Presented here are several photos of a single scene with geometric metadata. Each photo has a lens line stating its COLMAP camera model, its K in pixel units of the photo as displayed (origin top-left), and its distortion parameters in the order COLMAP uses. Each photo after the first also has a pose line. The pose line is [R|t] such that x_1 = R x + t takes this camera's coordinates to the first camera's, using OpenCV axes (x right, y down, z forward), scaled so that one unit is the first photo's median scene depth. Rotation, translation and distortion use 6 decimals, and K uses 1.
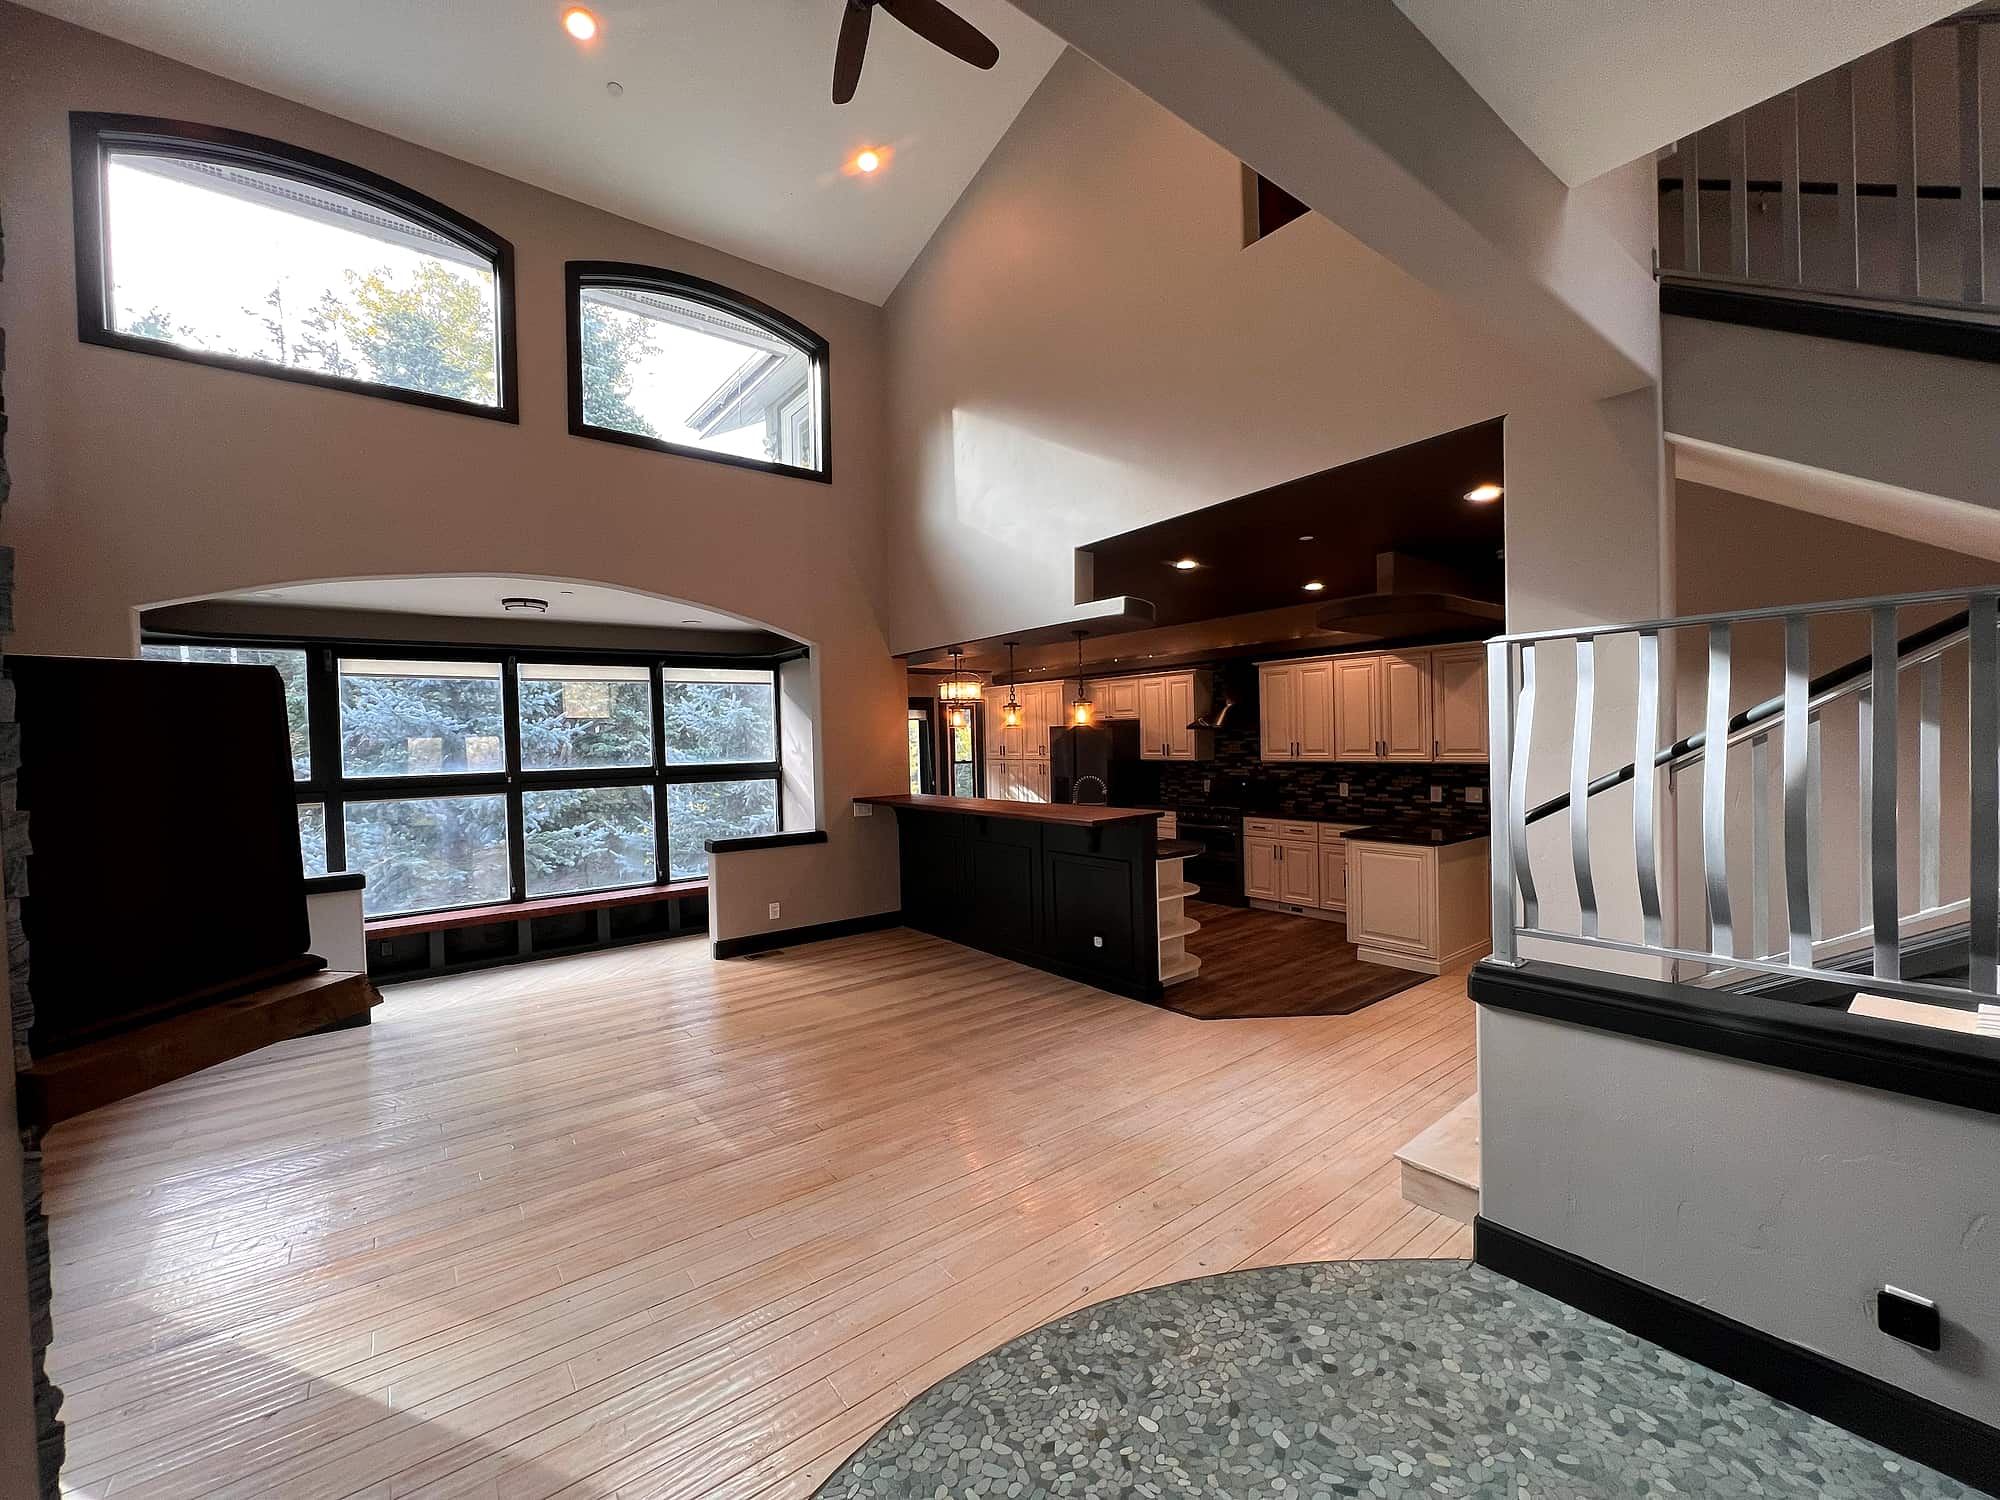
lens RADIAL K [[821.3, 0, 1000.0], [0, 821.3, 750.0], [0, 0, 1]] dist [0.000295, 0.000031]
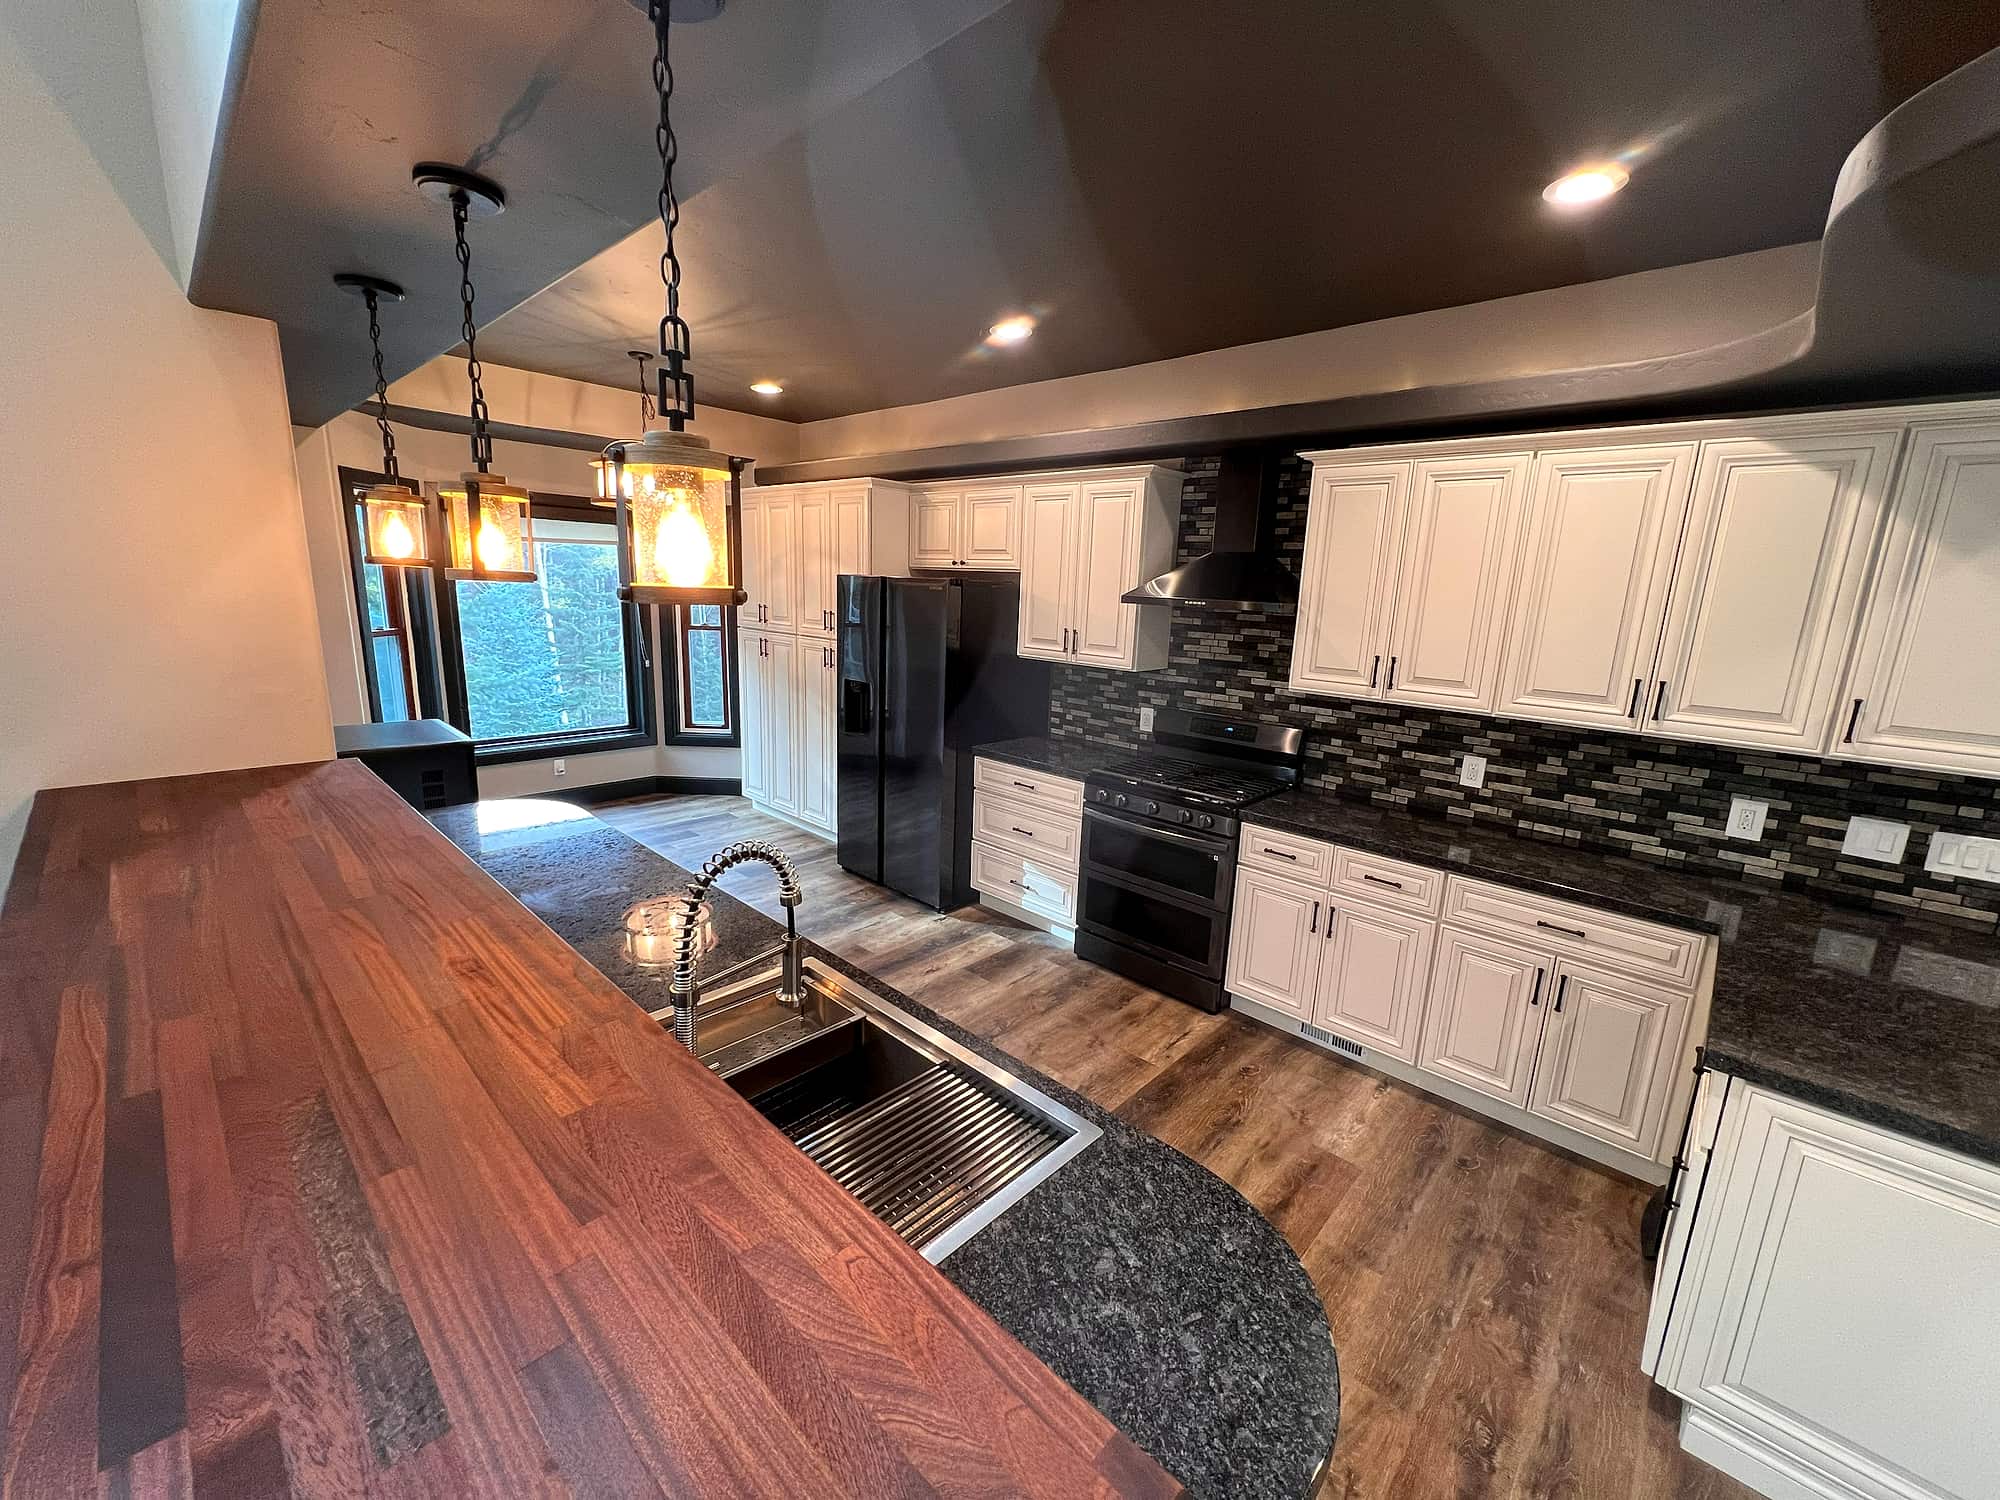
lens RADIAL K [[796.4, 0, 993.6], [0, 796.4, 748.7], [0, 0, 1]] dist [-0.000895, 0.000013]
pose [[0.988559, 0.034139, 0.146917, 0.104900], [-0.061738, 0.980298, 0.187629, -0.026466], [-0.137617, -0.194553, 0.971190, 0.621367]]
